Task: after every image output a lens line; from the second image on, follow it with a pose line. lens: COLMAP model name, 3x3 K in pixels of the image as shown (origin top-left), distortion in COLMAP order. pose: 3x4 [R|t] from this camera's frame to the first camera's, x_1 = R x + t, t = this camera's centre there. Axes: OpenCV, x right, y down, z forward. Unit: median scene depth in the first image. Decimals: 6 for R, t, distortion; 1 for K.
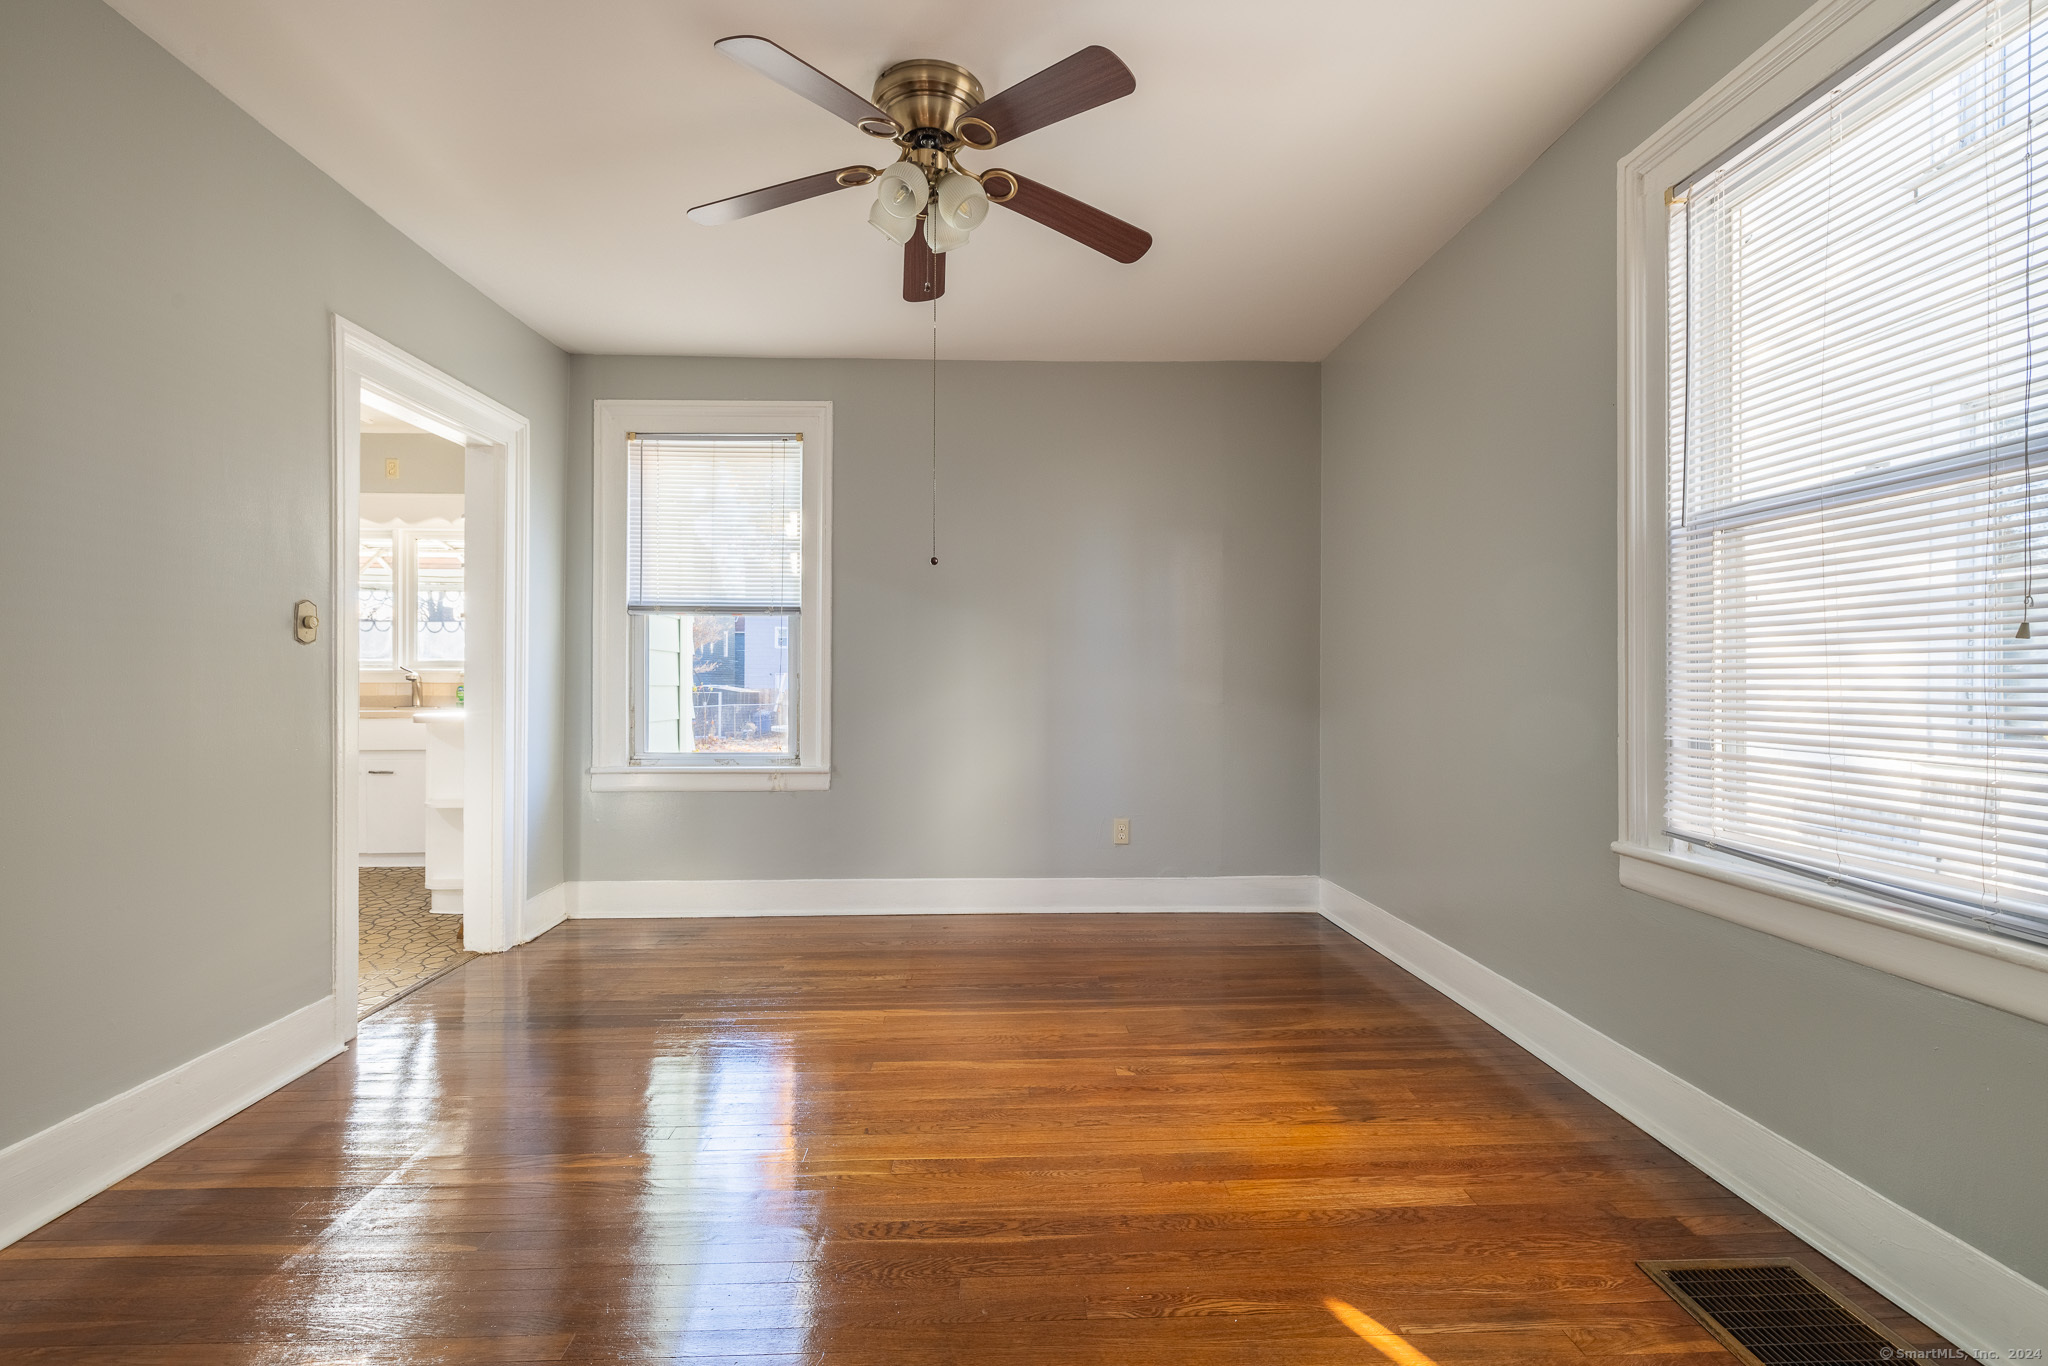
lens RADIAL K [[886.4, 0, 1031.5], [0, 886.4, 689.1], [0, 0, 1]] dist [0.000928, 0.000042]
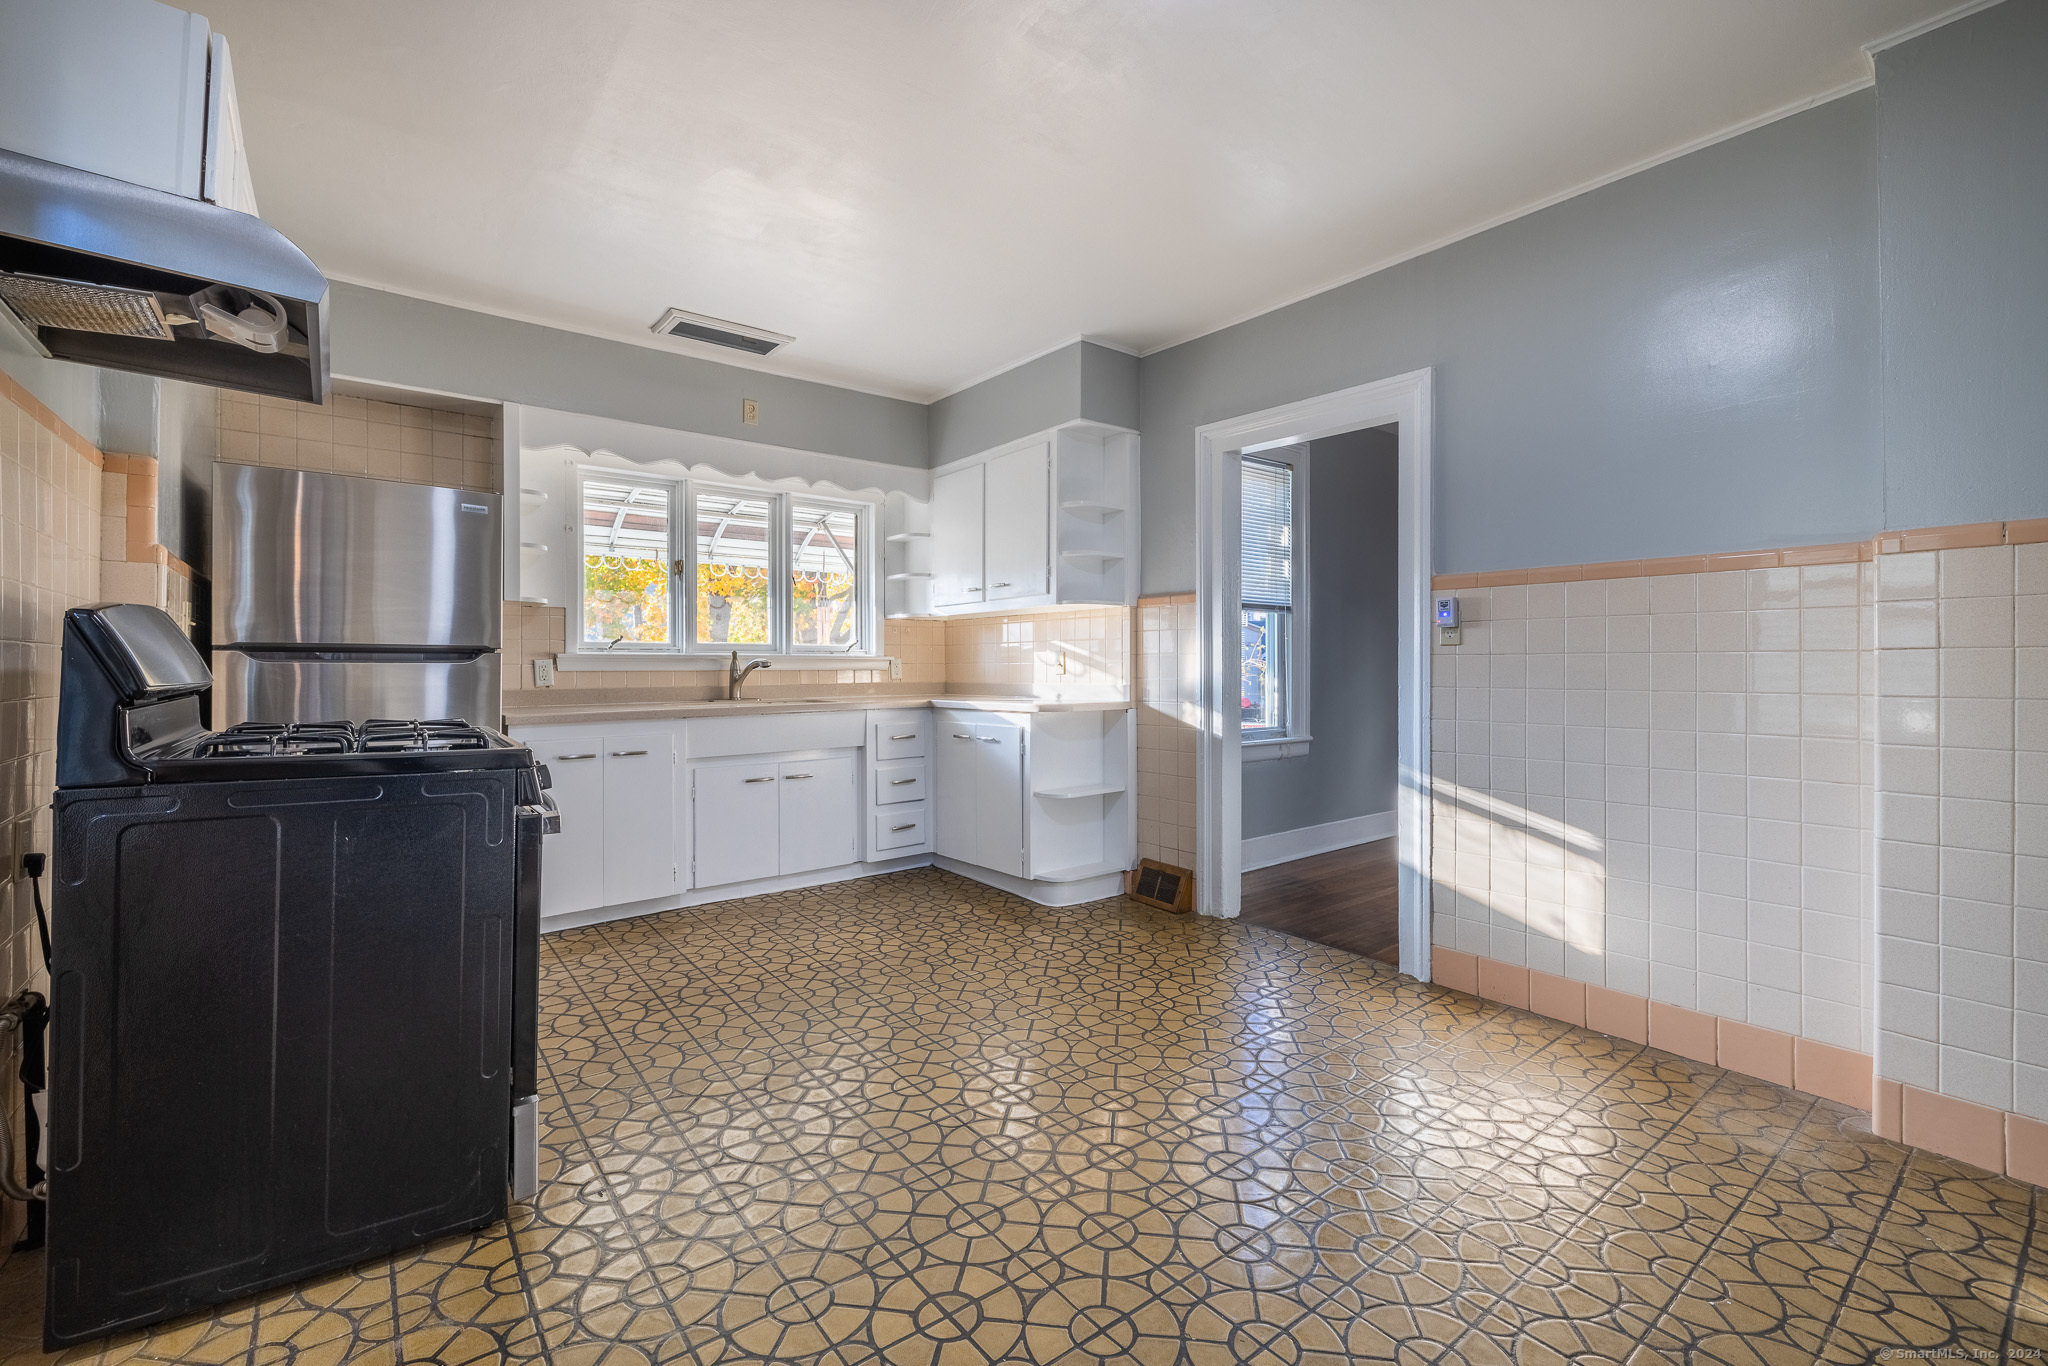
lens RADIAL K [[857.6, 0, 1034.2], [0, 857.6, 676.9], [0, 0, 1]] dist [-0.000436, -0.000310]
pose [[0.812323, -0.007625, 0.583158, -1.231159], [0.007527, 0.999968, 0.002590, -0.001401], [-0.583159, 0.002286, 0.812355, 0.249946]]
